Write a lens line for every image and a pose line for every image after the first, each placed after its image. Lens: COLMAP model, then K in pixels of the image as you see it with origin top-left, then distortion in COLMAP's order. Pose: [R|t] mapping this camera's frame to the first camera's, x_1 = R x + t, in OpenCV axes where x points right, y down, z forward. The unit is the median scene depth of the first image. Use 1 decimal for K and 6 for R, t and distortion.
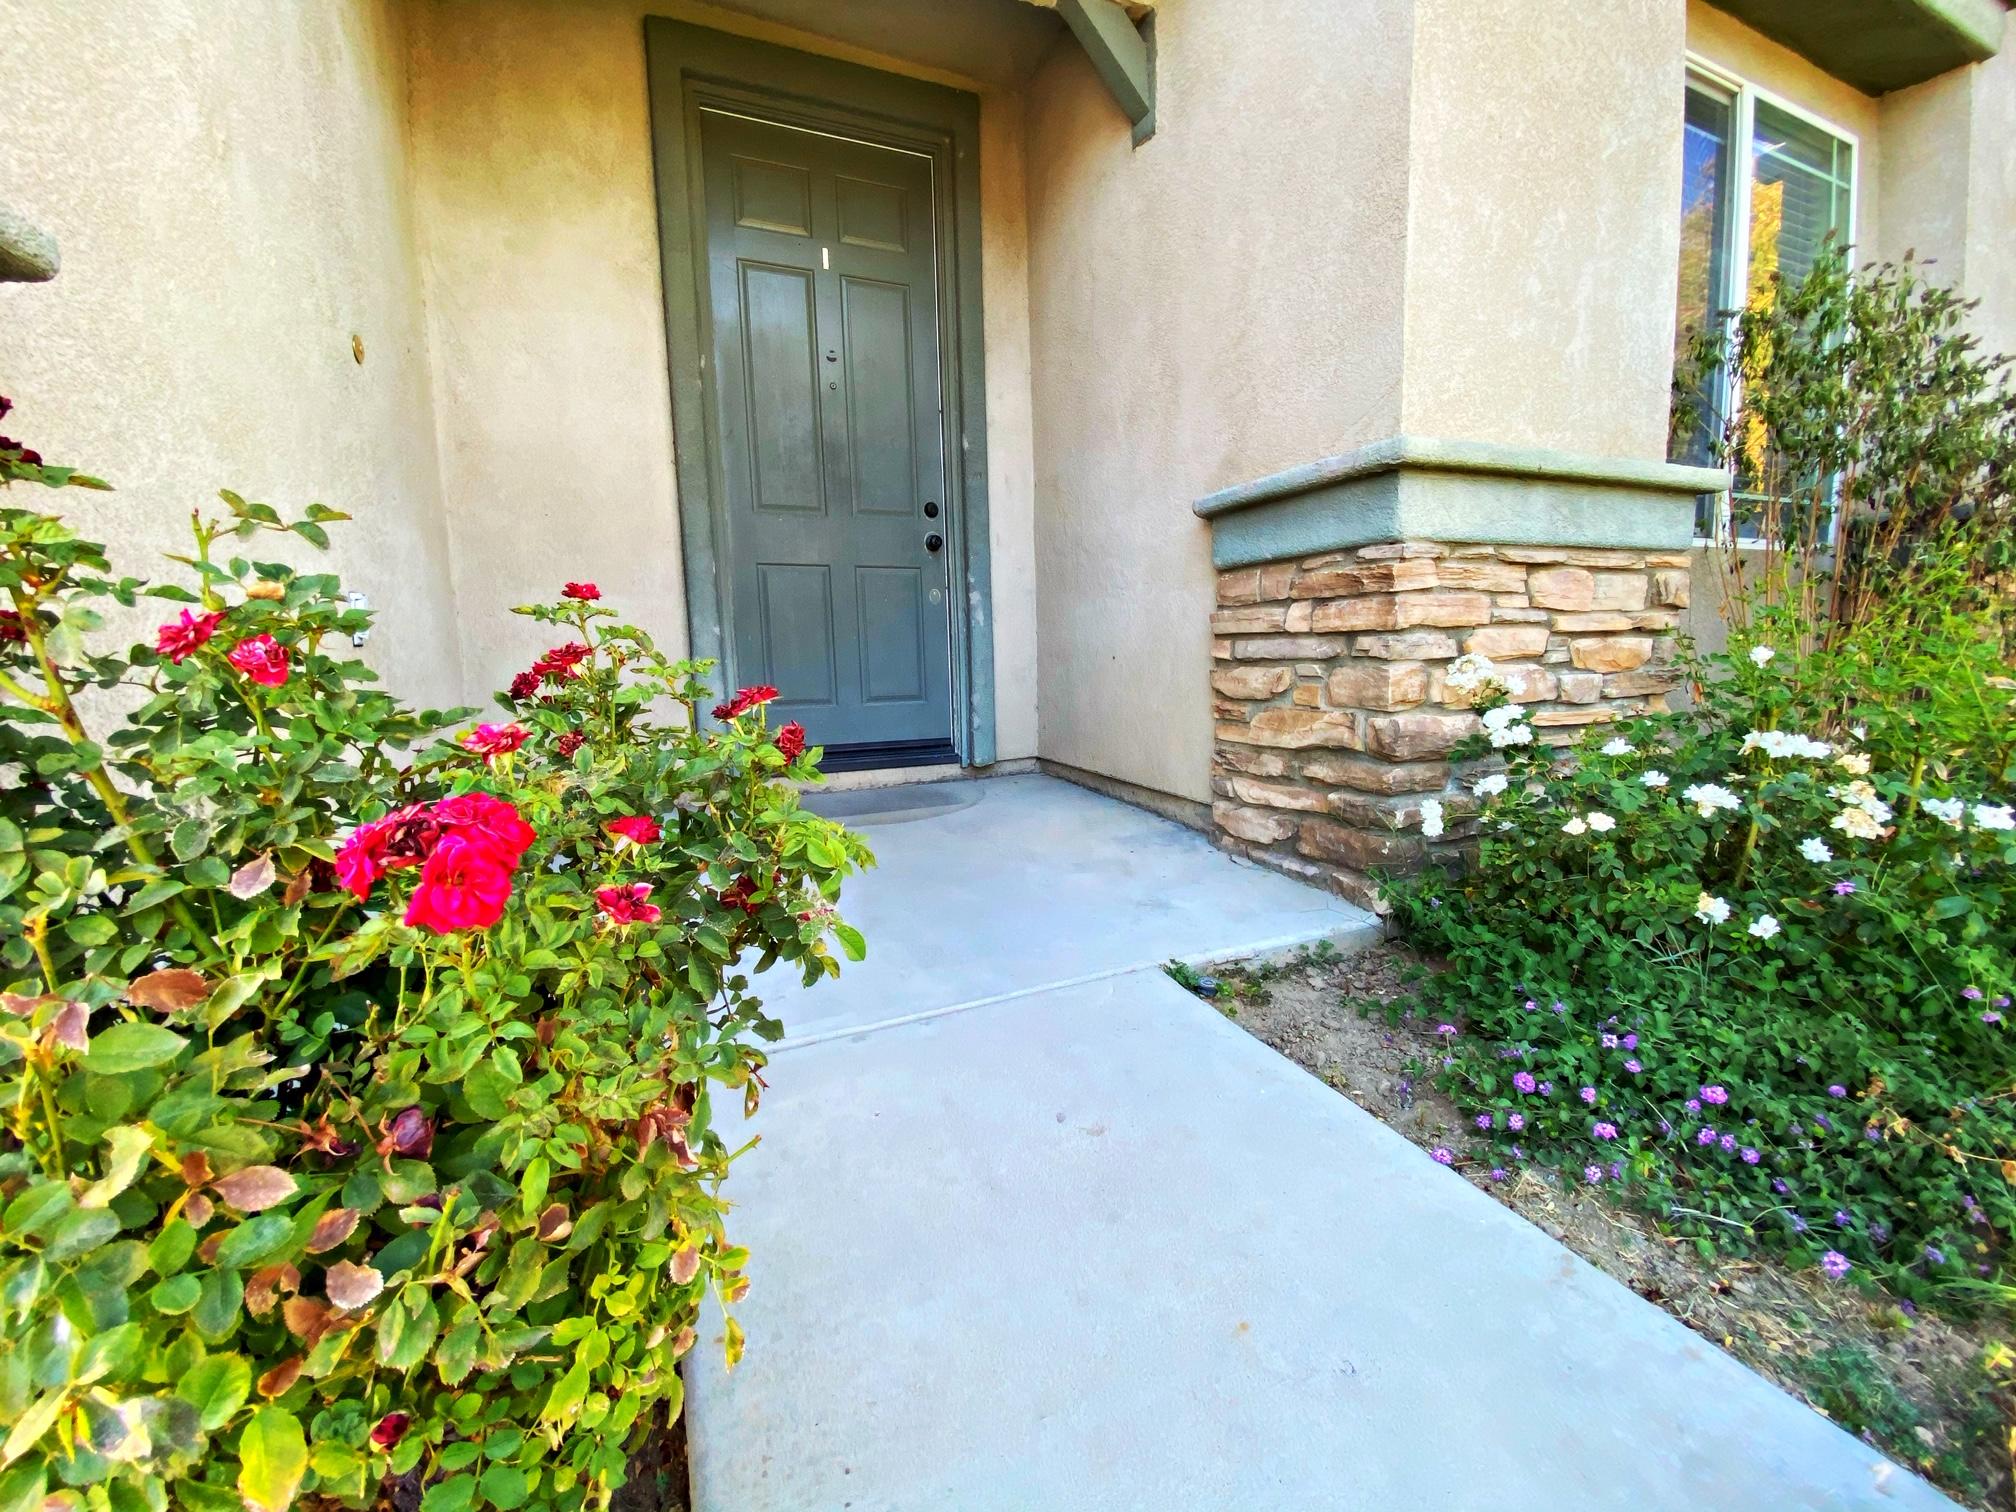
lens RADIAL K [[811.3, 0, 1008.0], [0, 811.3, 756.0], [0, 0, 1]] dist [0.031189, -0.025519]
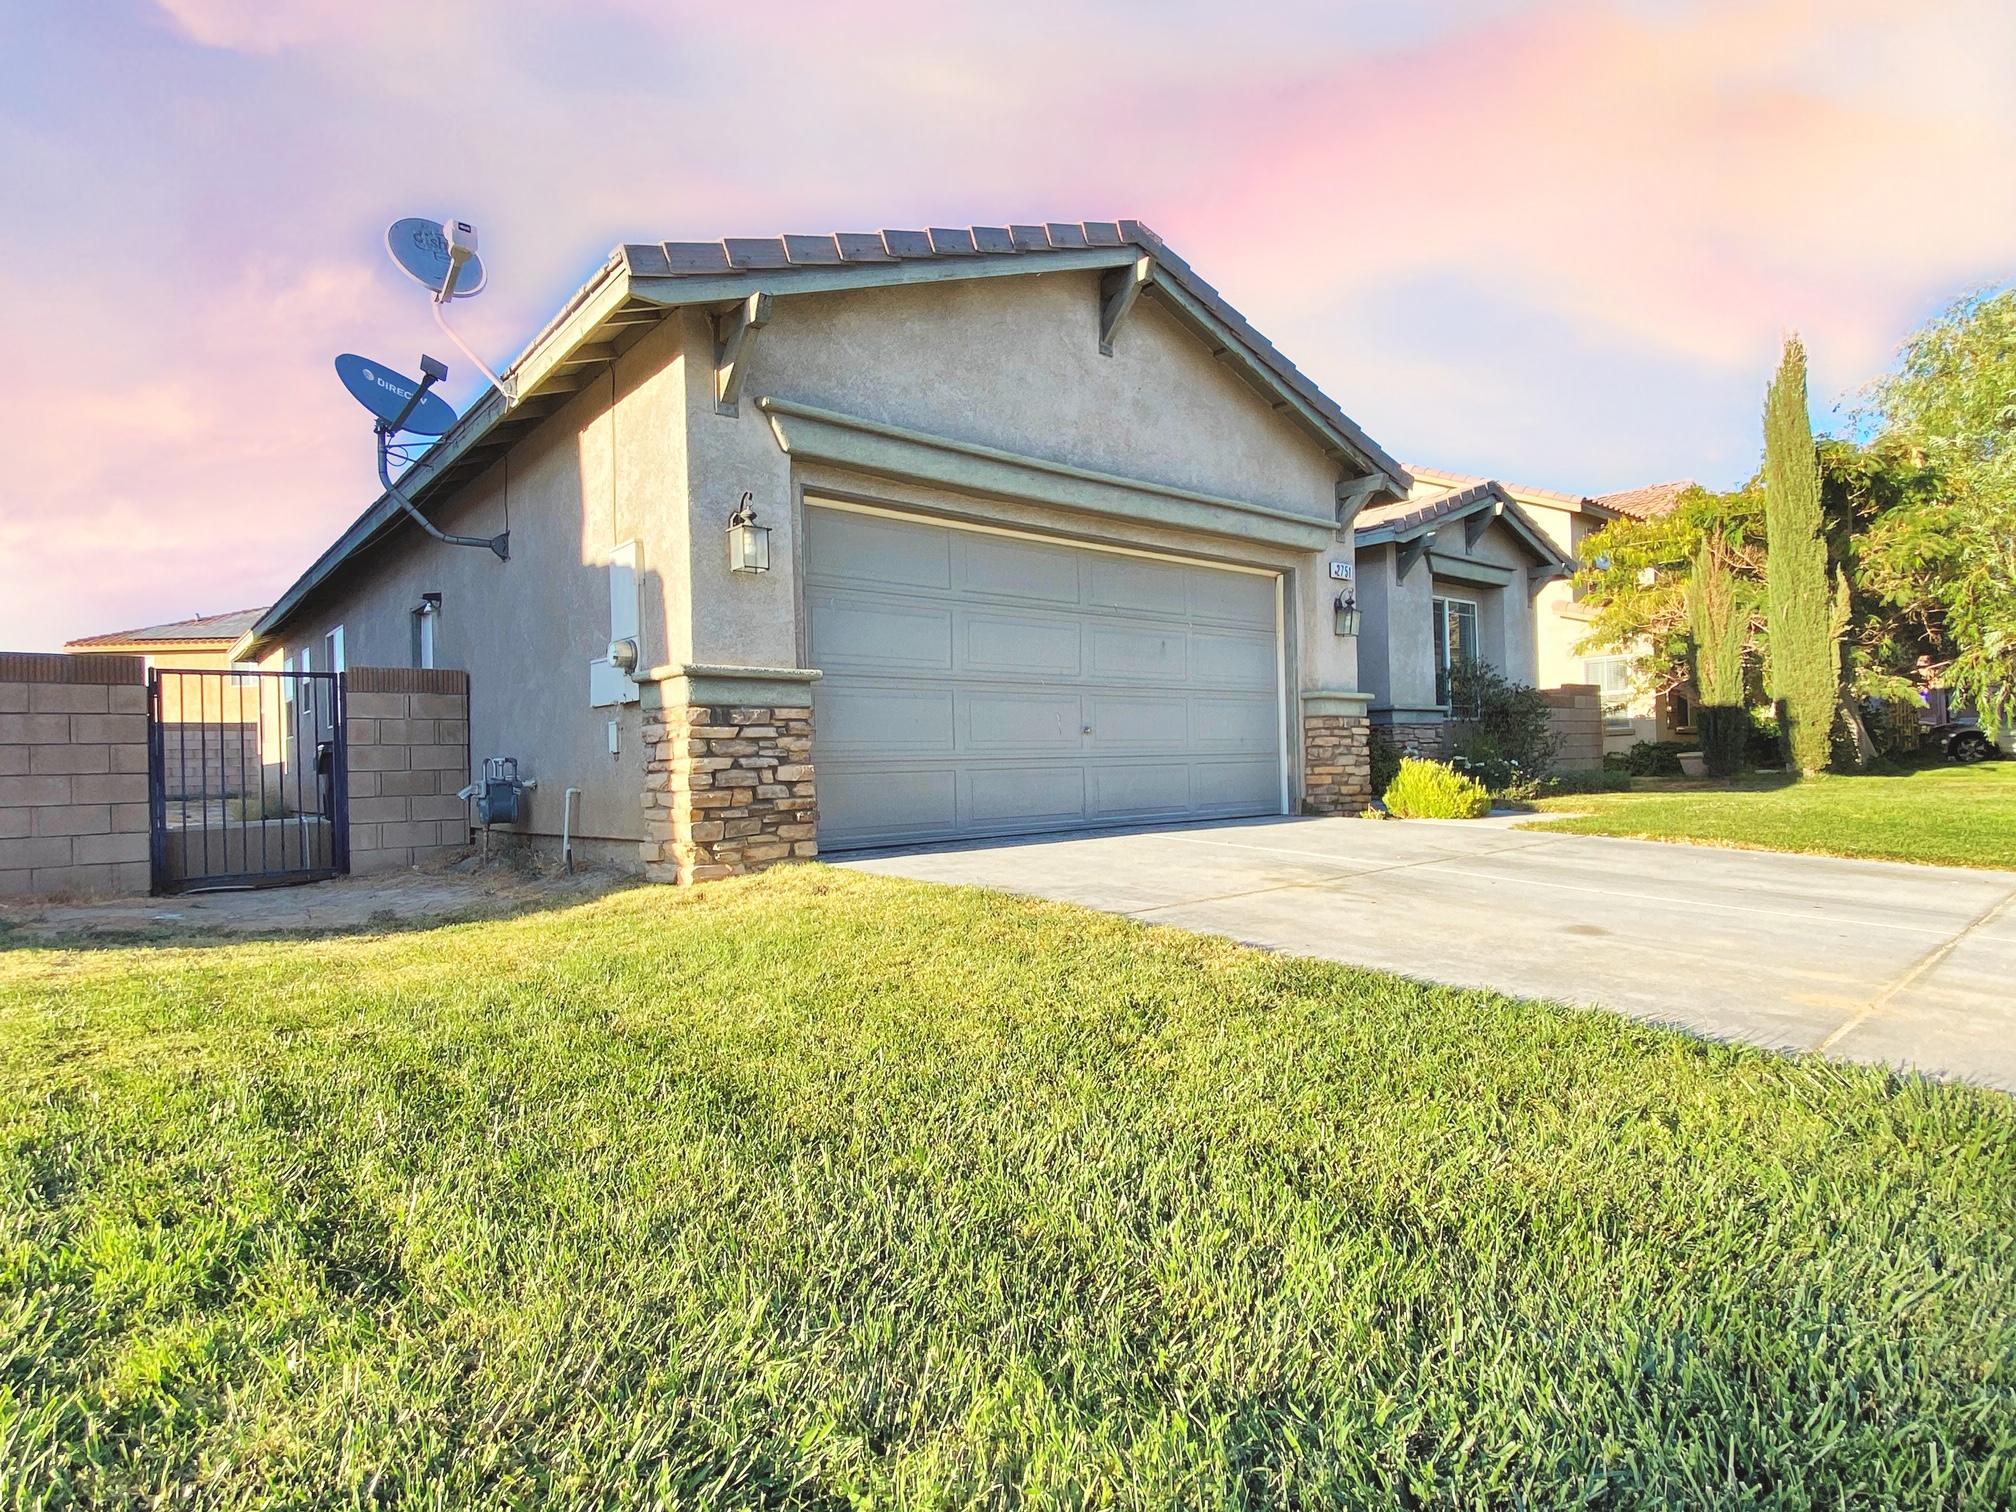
lens RADIAL K [[1062.3, 0, 1008.0], [0, 1062.3, 756.0], [0, 0, 1]] dist [0.001100, -0.000408]
pose [[0.958069, 0.000382, 0.286536, -3.004974], [0.043467, 0.988232, -0.146657, 0.641443], [-0.283220, 0.152963, 0.946778, -3.667802]]
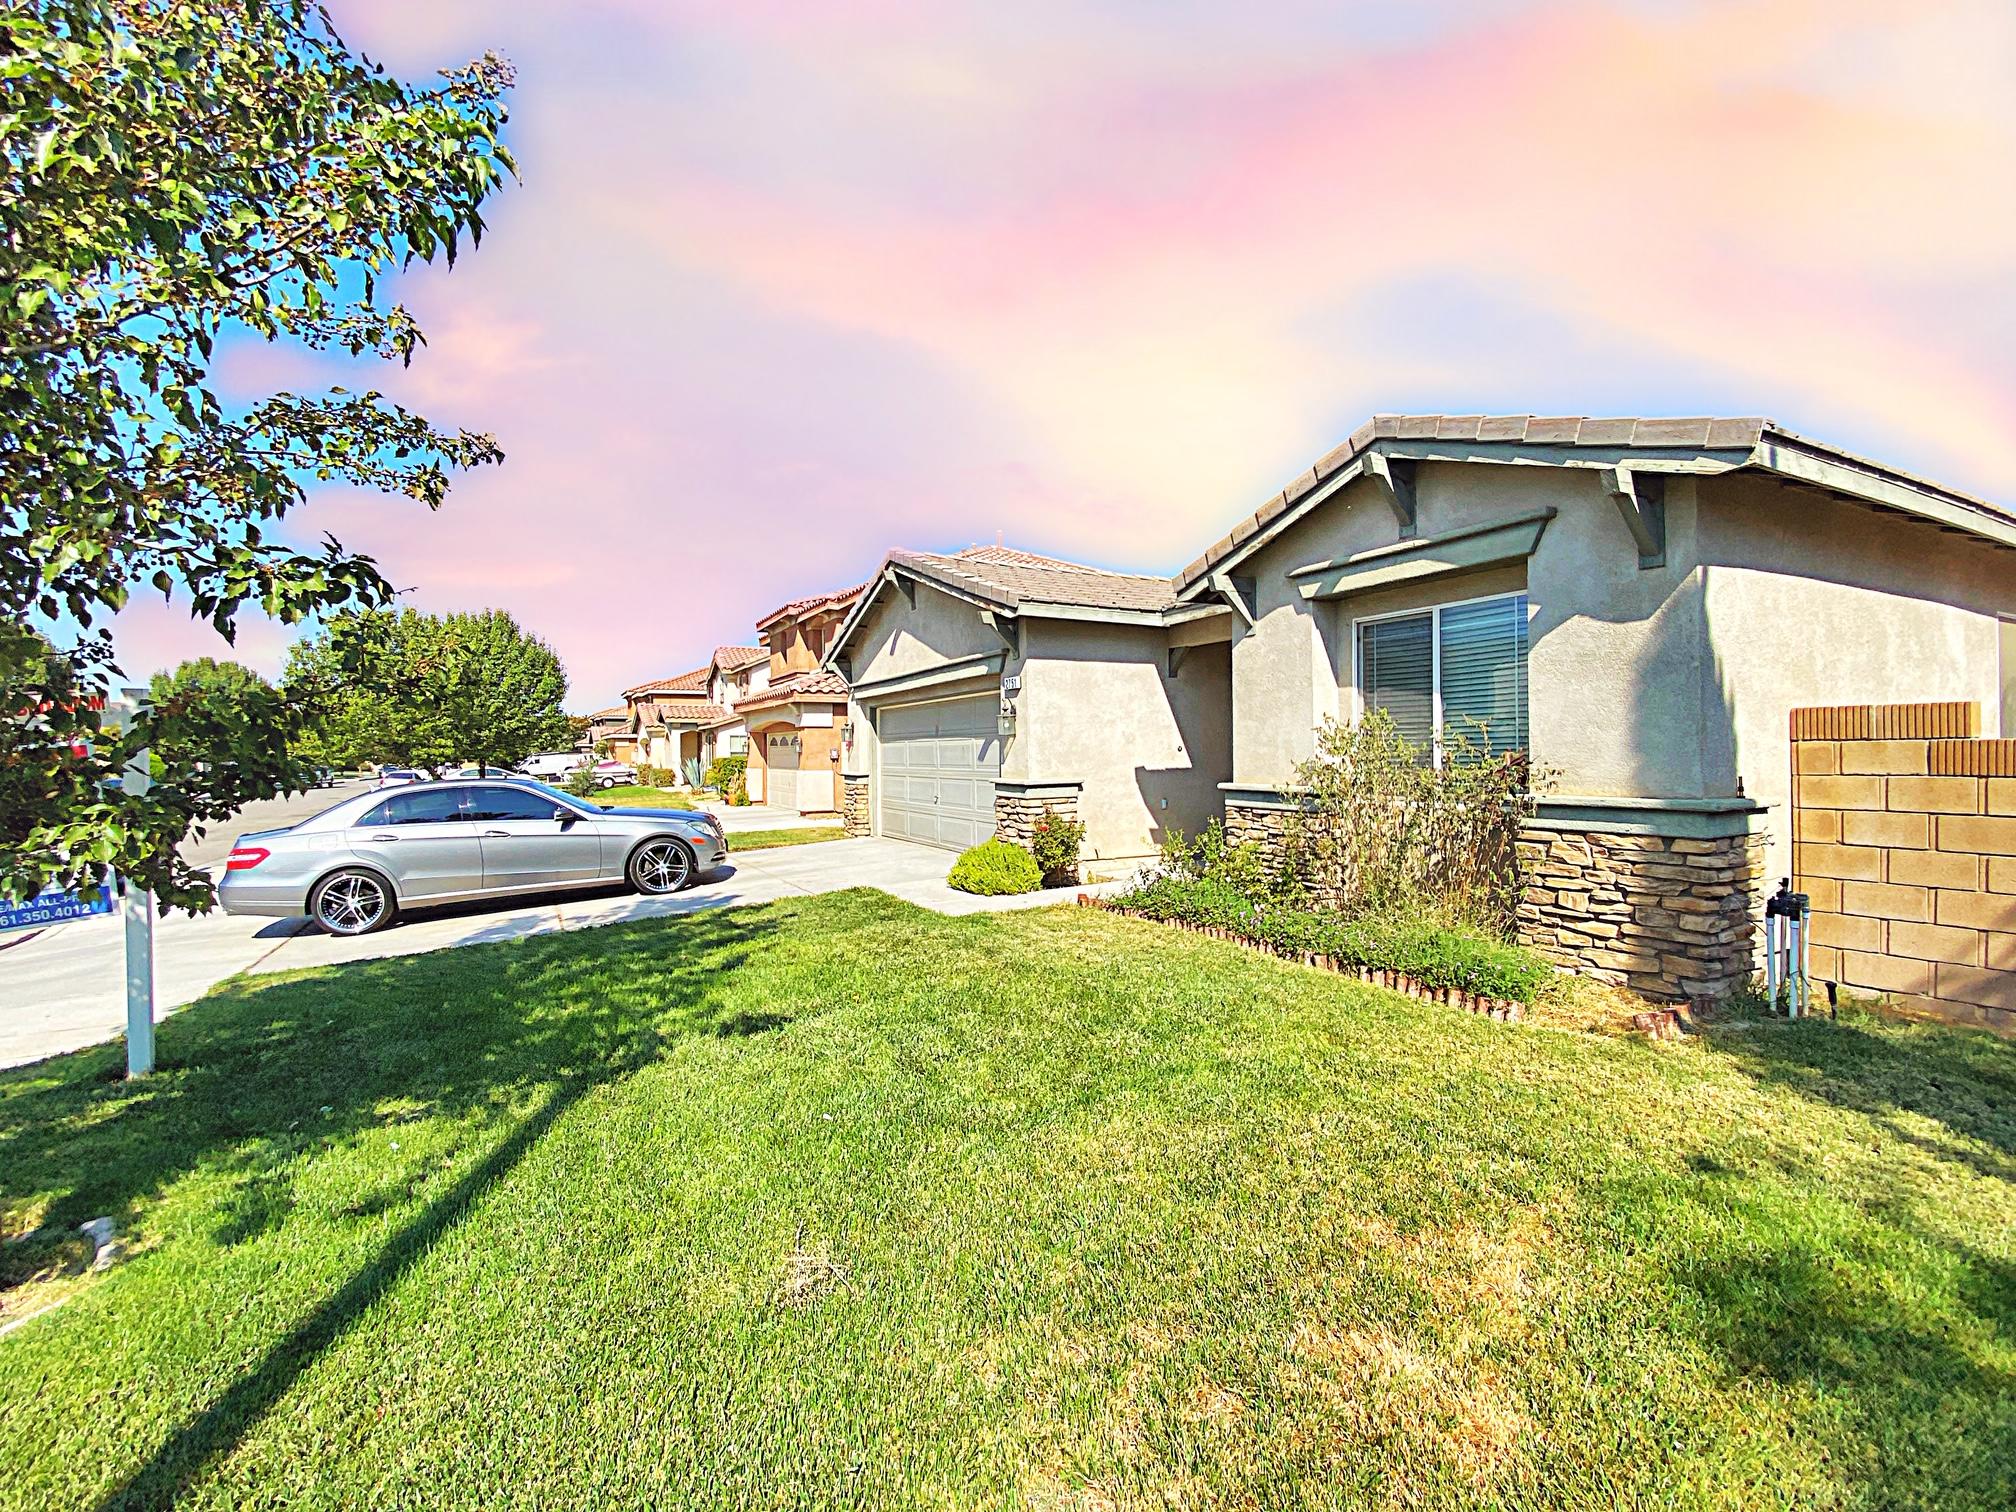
lens RADIAL K [[862.2, 0, 1008.0], [0, 862.2, 756.0], [0, 0, 1]] dist [0.000318, 0.000035]
pose [[0.087431, 0.028876, -0.995752, 4.009415], [-0.125184, 0.991974, 0.017775, -0.379702], [0.988274, 0.123098, 0.090344, -0.455912]]
